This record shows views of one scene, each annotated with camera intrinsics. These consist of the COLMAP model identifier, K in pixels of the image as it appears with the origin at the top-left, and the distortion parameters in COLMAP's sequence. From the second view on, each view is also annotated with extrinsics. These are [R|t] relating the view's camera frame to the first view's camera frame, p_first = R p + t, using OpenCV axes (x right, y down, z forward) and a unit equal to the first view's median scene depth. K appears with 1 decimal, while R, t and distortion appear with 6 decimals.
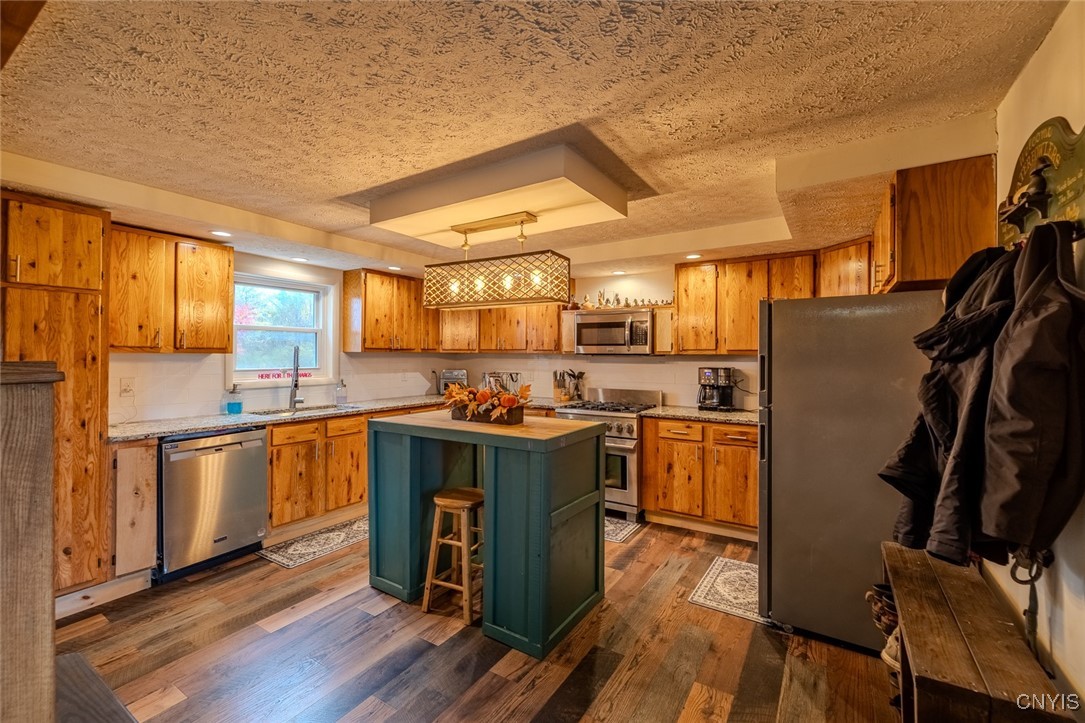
lens RADIAL K [[458.3, 0, 541.5], [0, 458.3, 356.6], [0, 0, 1]] dist [-0.003133, -0.000057]
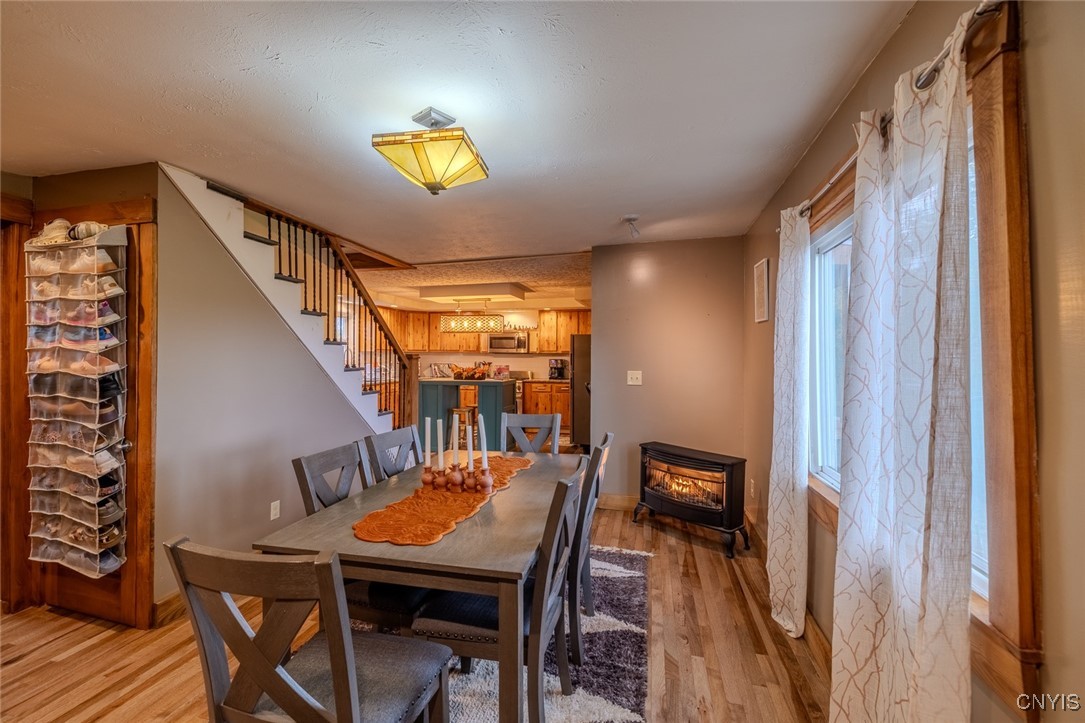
lens RADIAL K [[458.3, 0, 541.5], [0, 458.3, 356.6], [0, 0, 1]] dist [-0.003133, -0.000057]
pose [[0.947406, 0.000988, 0.320034, -0.374788], [-0.001659, 0.999997, 0.001824, 0.007093], [-0.320031, -0.002259, 0.947404, -1.014061]]
